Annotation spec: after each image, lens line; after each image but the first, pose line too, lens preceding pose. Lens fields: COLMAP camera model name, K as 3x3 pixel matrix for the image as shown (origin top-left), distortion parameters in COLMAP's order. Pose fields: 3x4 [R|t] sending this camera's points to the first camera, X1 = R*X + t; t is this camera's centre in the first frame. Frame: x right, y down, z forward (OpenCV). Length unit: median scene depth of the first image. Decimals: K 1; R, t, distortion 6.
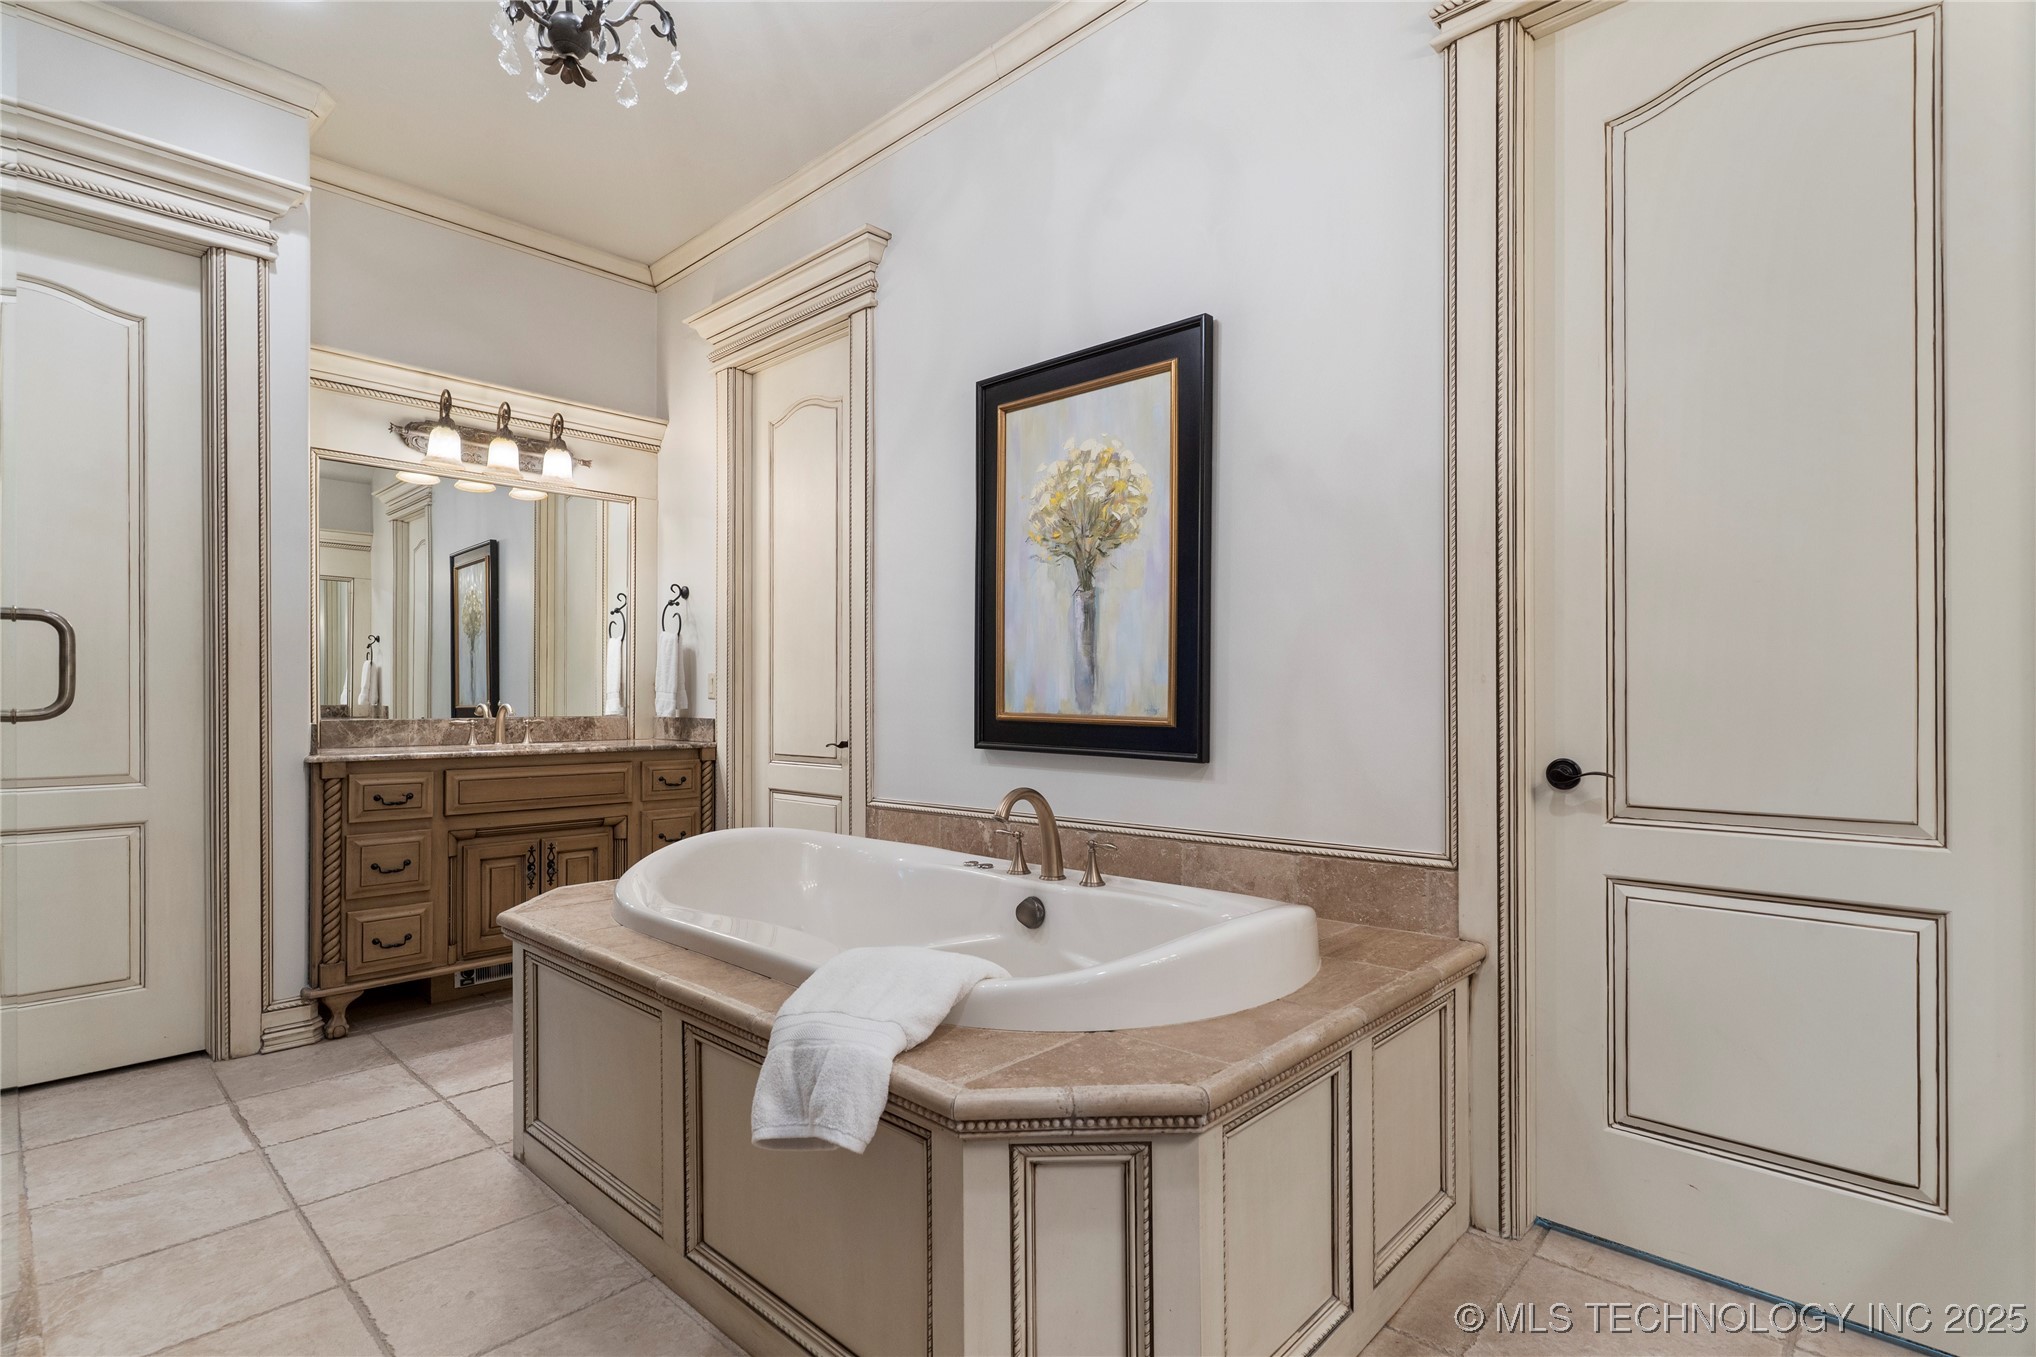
lens RADIAL K [[974.2, 0, 1009.1], [0, 974.2, 695.2], [0, 0, 1]] dist [0.003457, -0.000936]
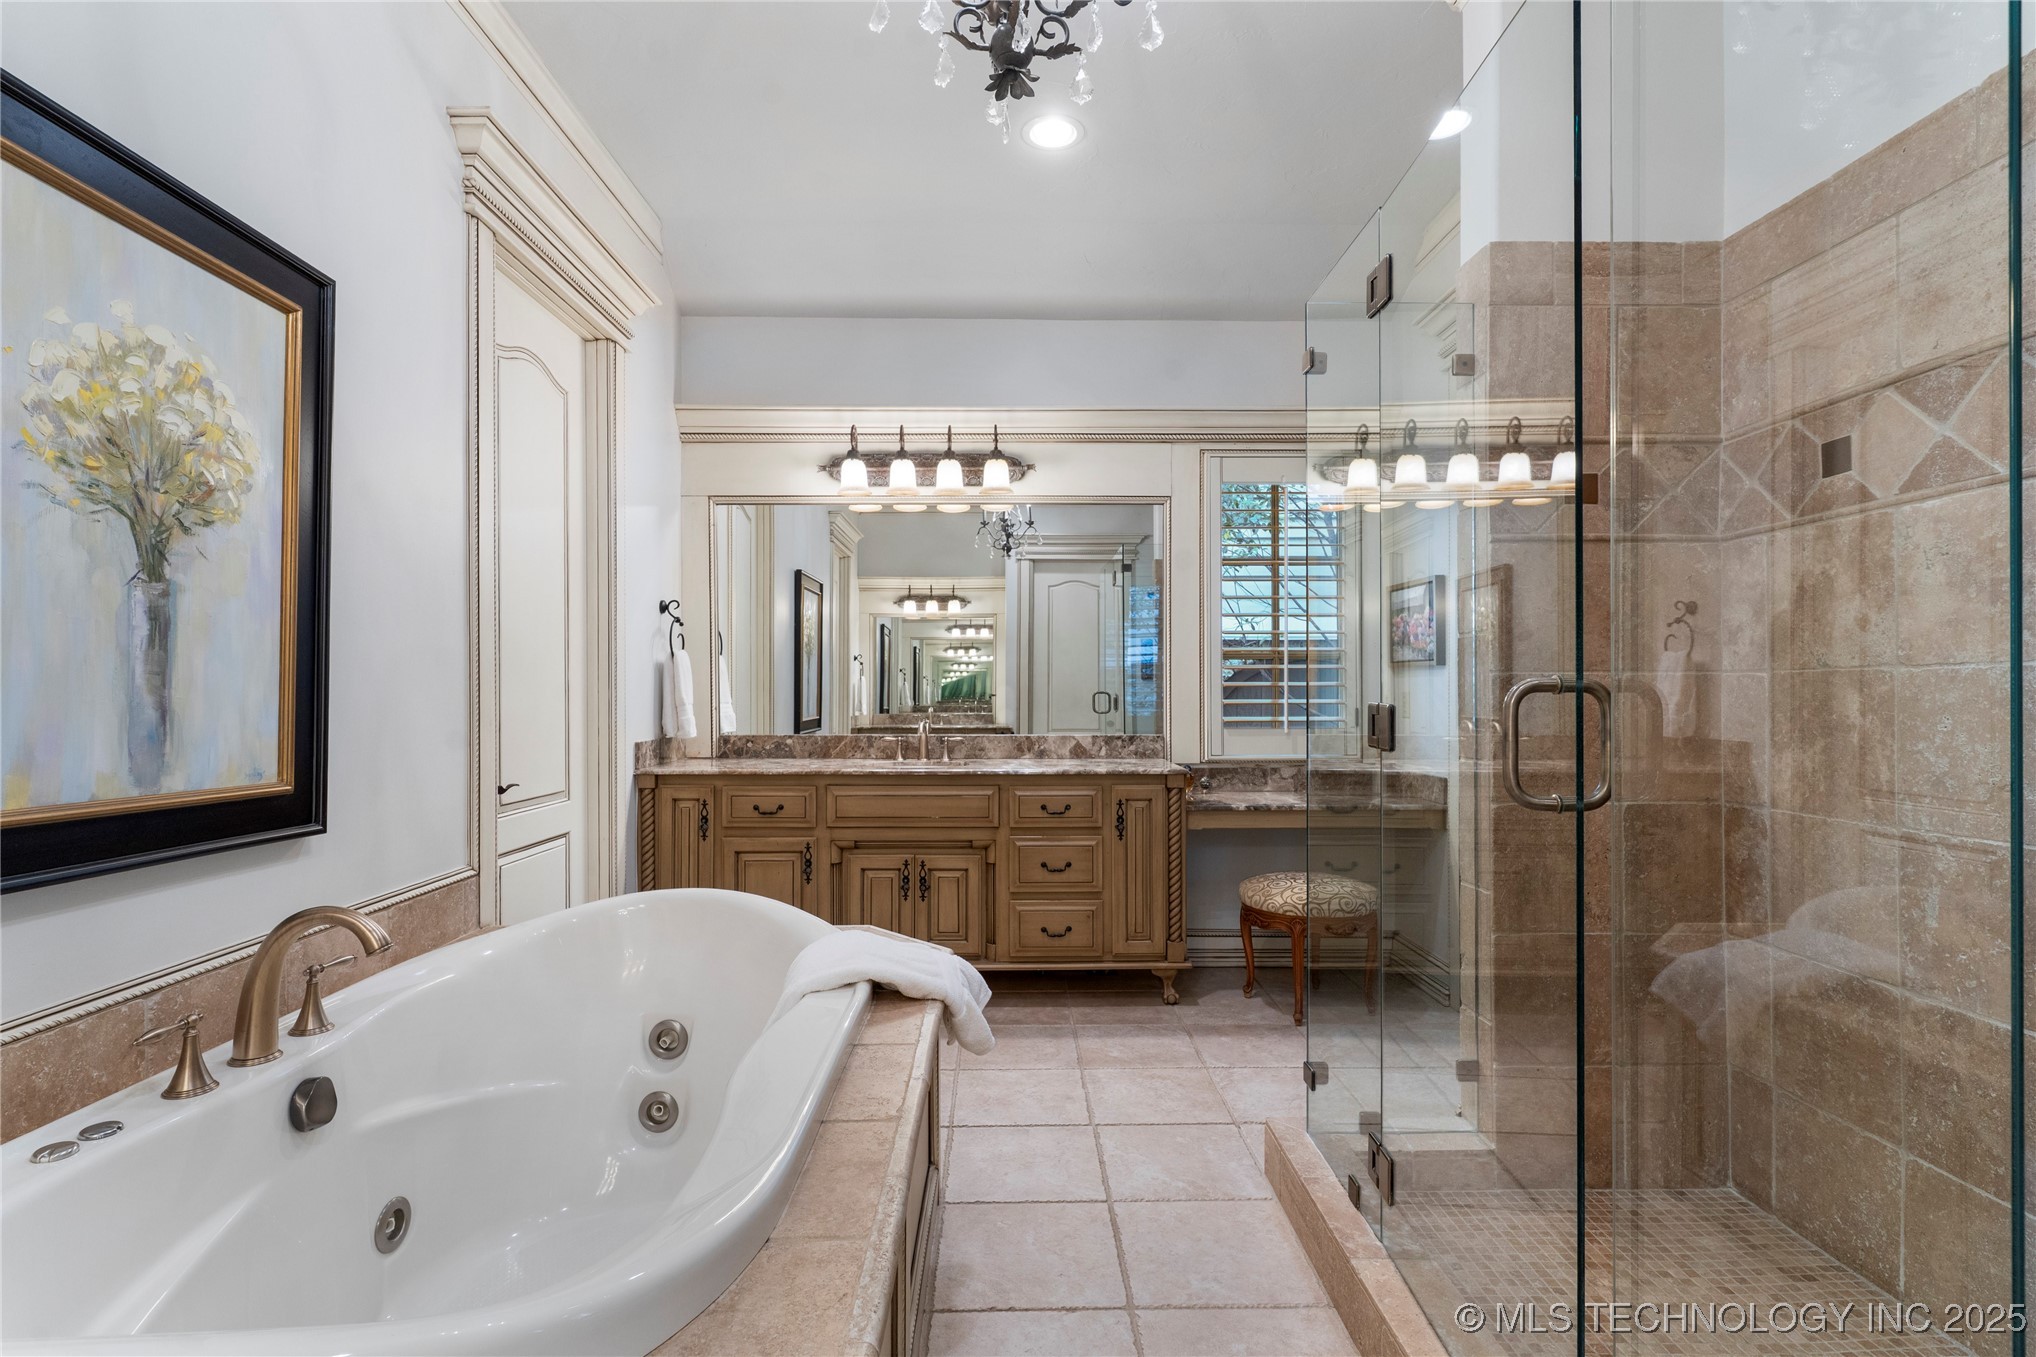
lens RADIAL K [[974.2, 0, 1009.4], [0, 974.2, 687.1], [0, 0, 1]] dist [0.003457, -0.000936]
pose [[-0.692427, 0.005708, 0.721465, -0.747003], [-0.001822, 0.999952, -0.009660, -0.042343], [-0.721485, -0.008003, -0.692383, 1.108248]]
